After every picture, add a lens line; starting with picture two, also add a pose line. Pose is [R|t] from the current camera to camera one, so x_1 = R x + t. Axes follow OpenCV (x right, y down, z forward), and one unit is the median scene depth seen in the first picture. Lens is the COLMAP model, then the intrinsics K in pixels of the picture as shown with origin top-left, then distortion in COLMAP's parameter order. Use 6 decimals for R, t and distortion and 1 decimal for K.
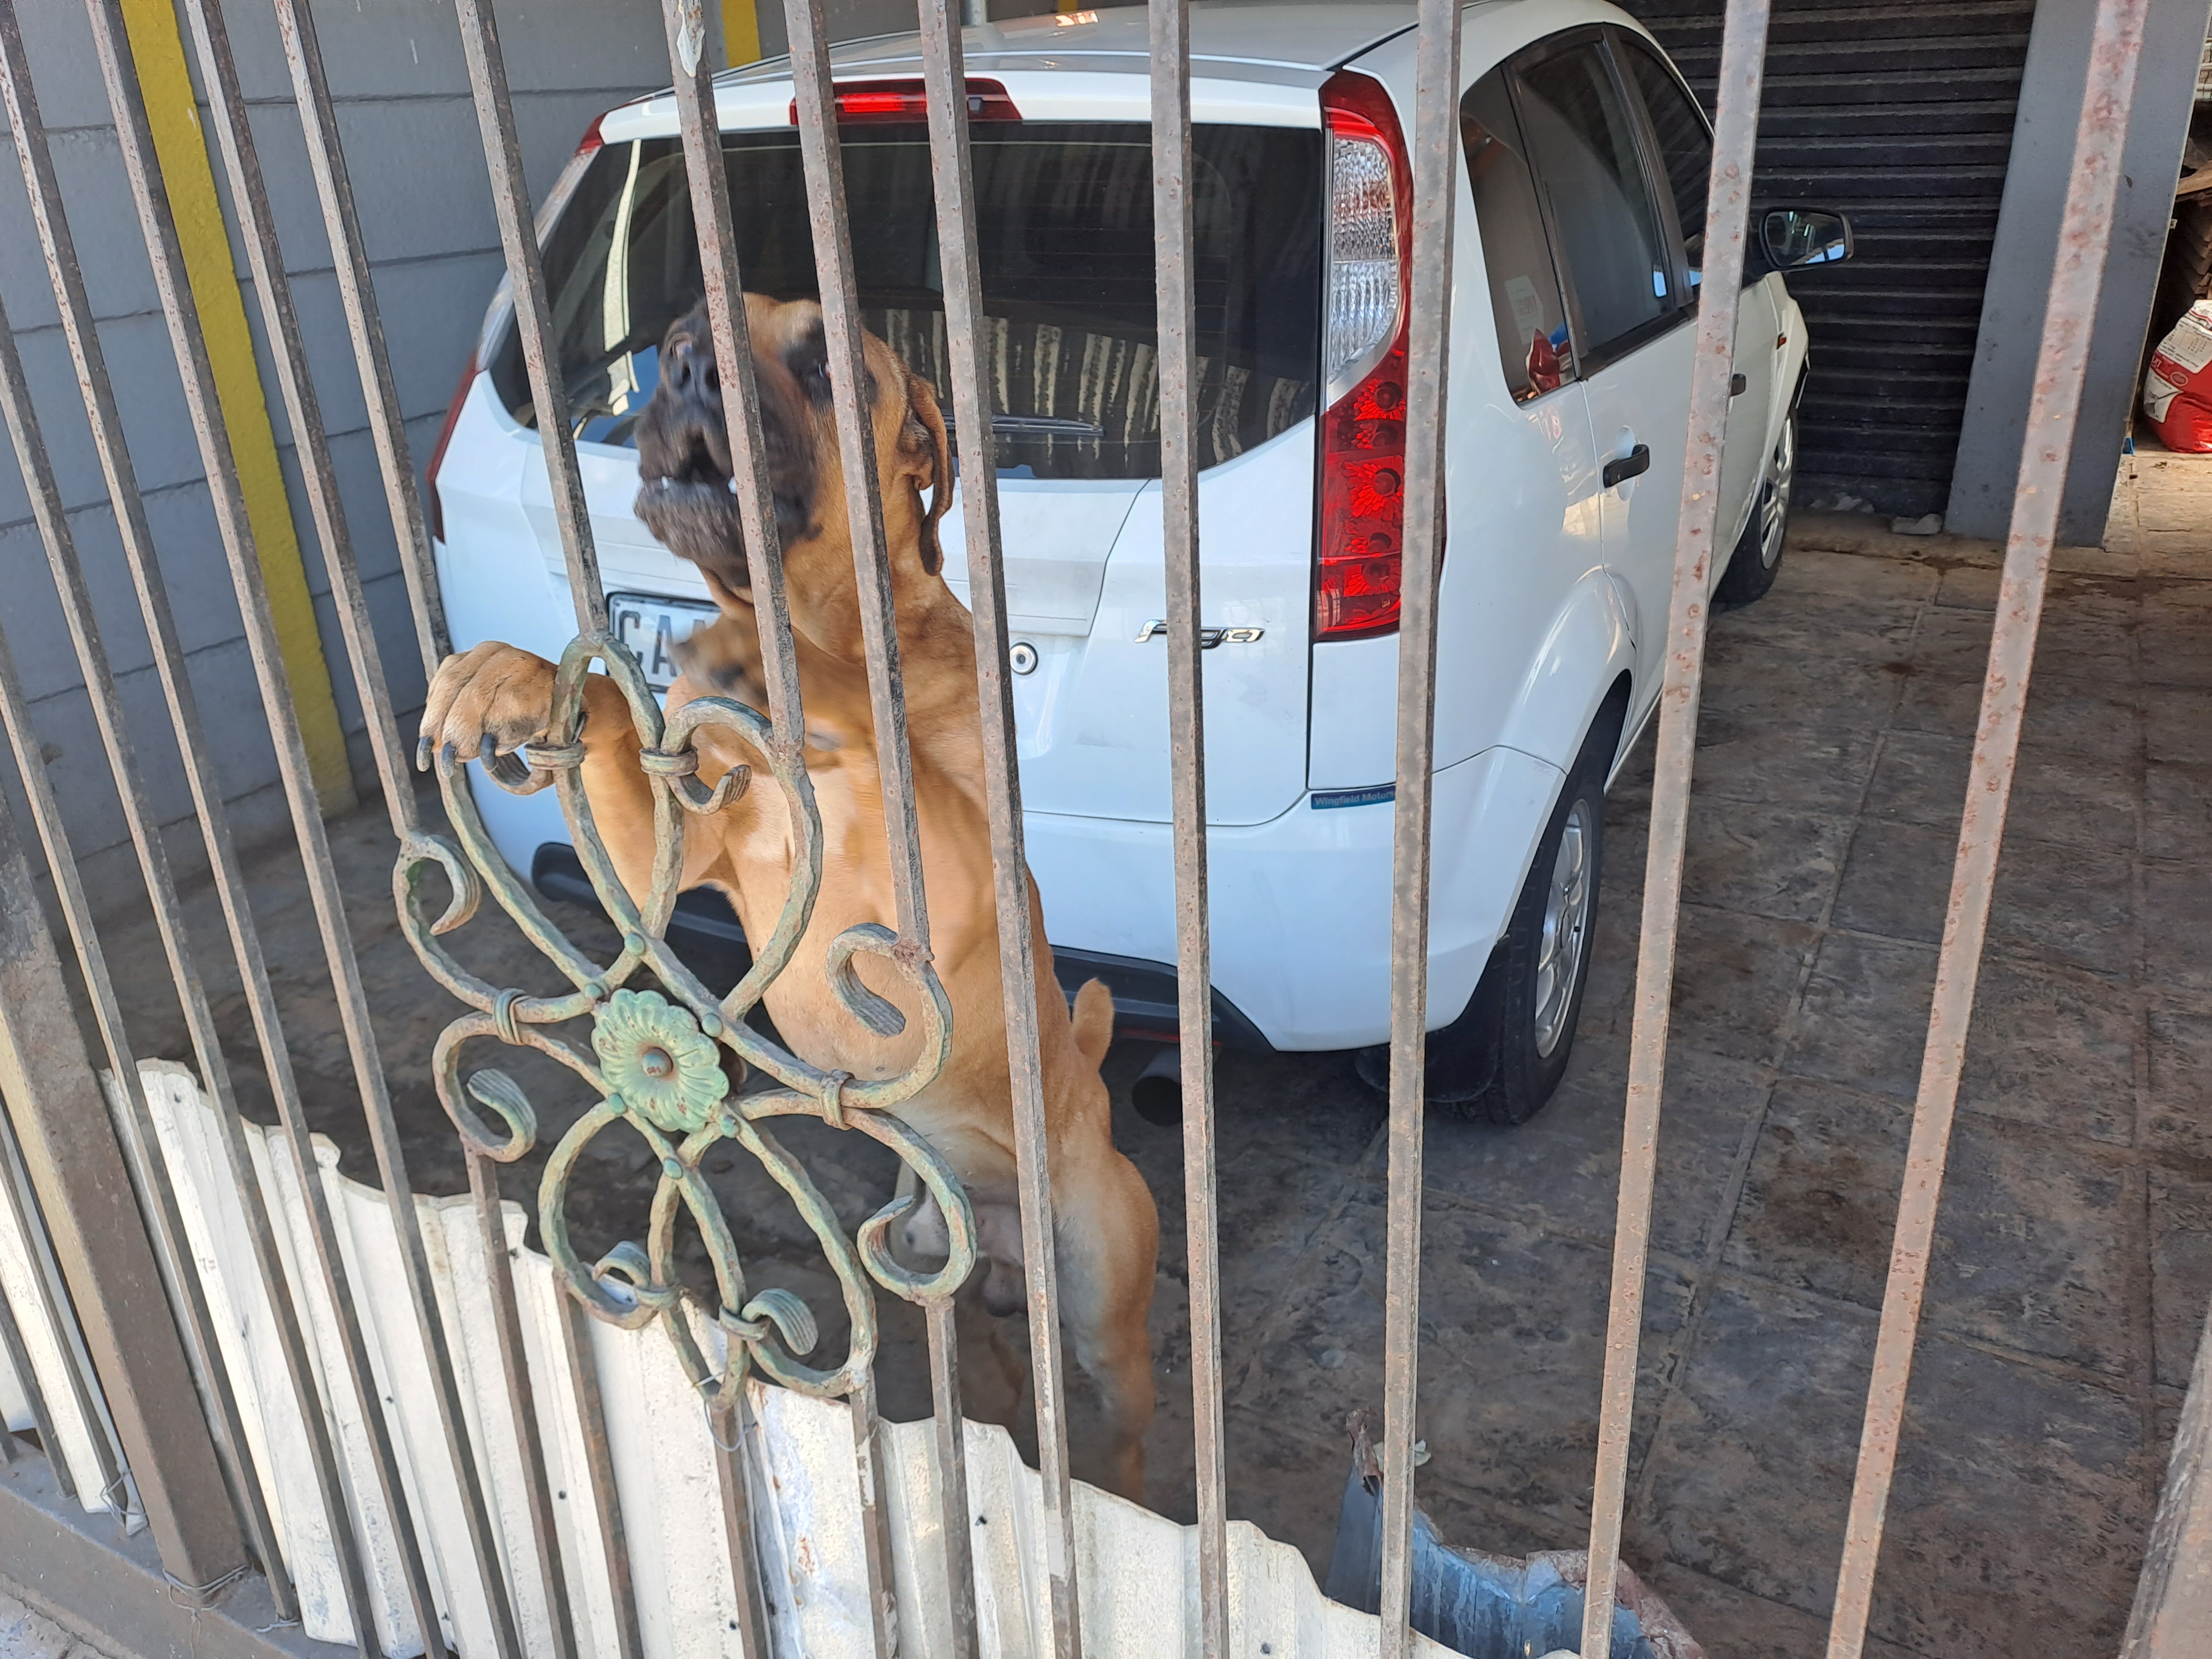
lens RADIAL K [[1675.5, 0, 1113.1], [0, 1675.5, 836.9], [0, 0, 1]] dist [0.100466, -0.123862]
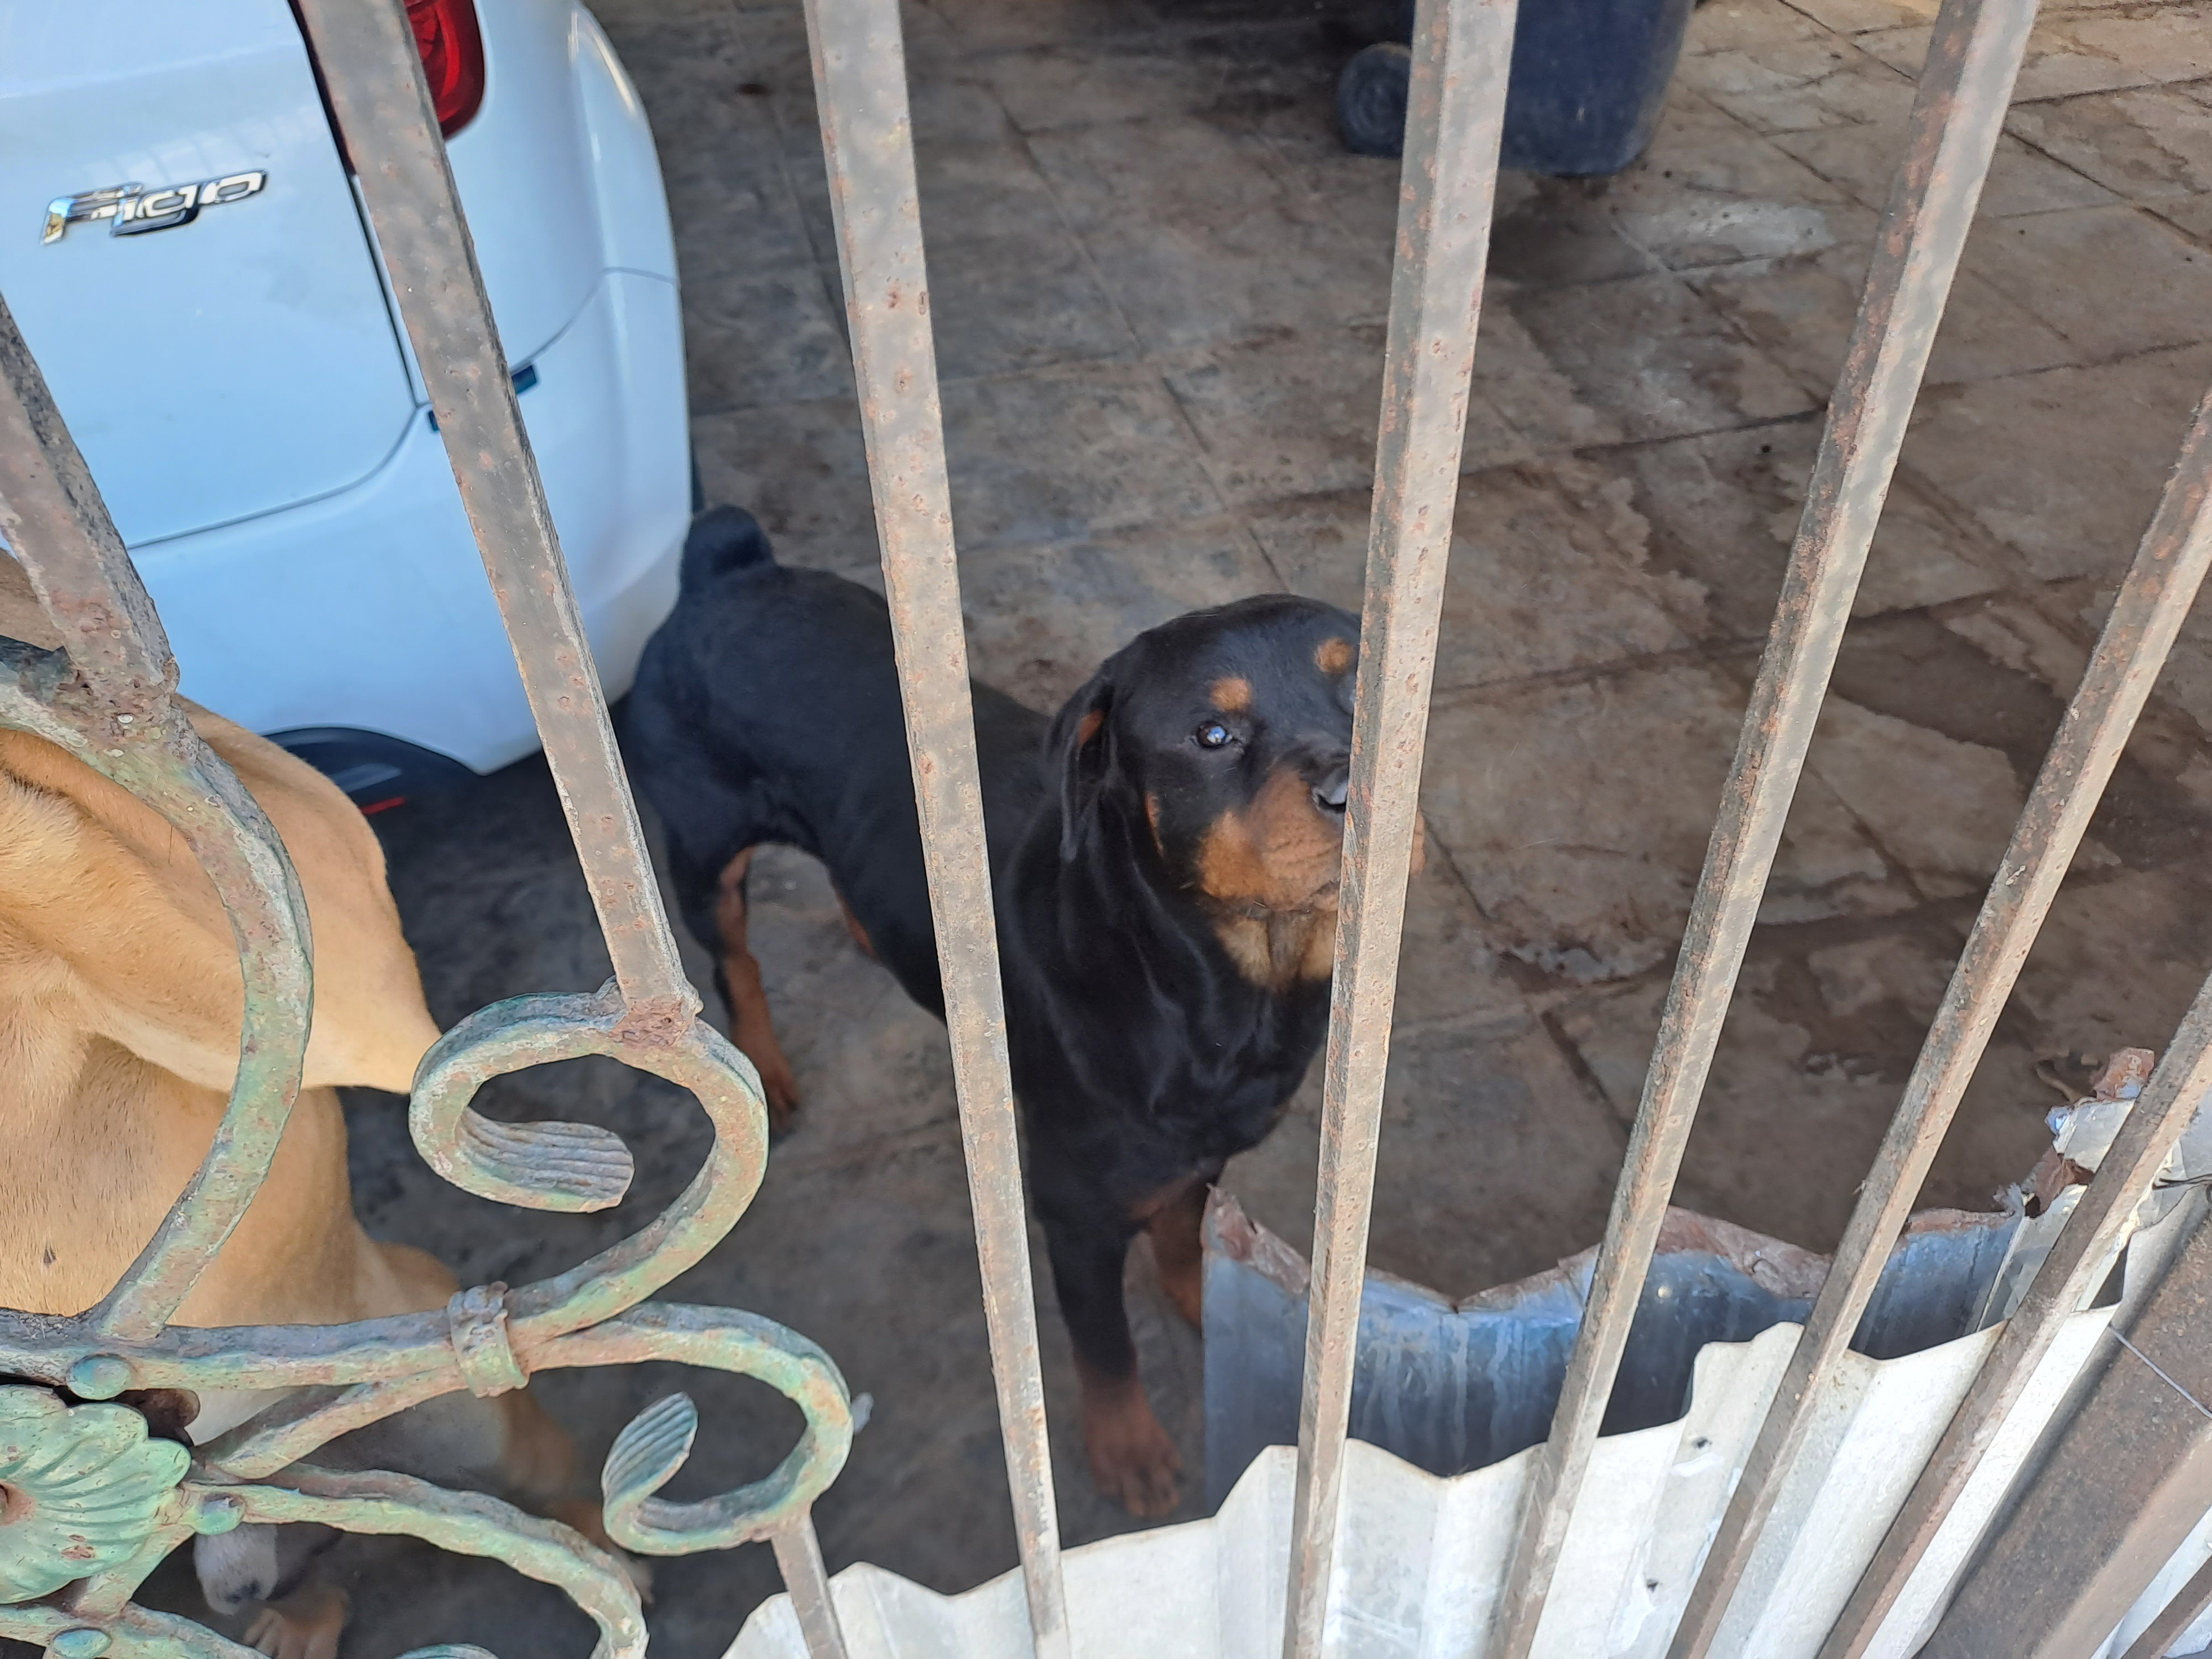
lens RADIAL K [[1676.8, 0, 1101.7], [0, 1676.8, 858.3], [0, 0, 1]] dist [0.033809, -0.040743]
pose [[0.722858, -0.445686, 0.528053, -0.073317], [0.274271, 0.886474, 0.372746, -0.025791], [-0.634233, -0.124612, 0.763033, 0.185774]]
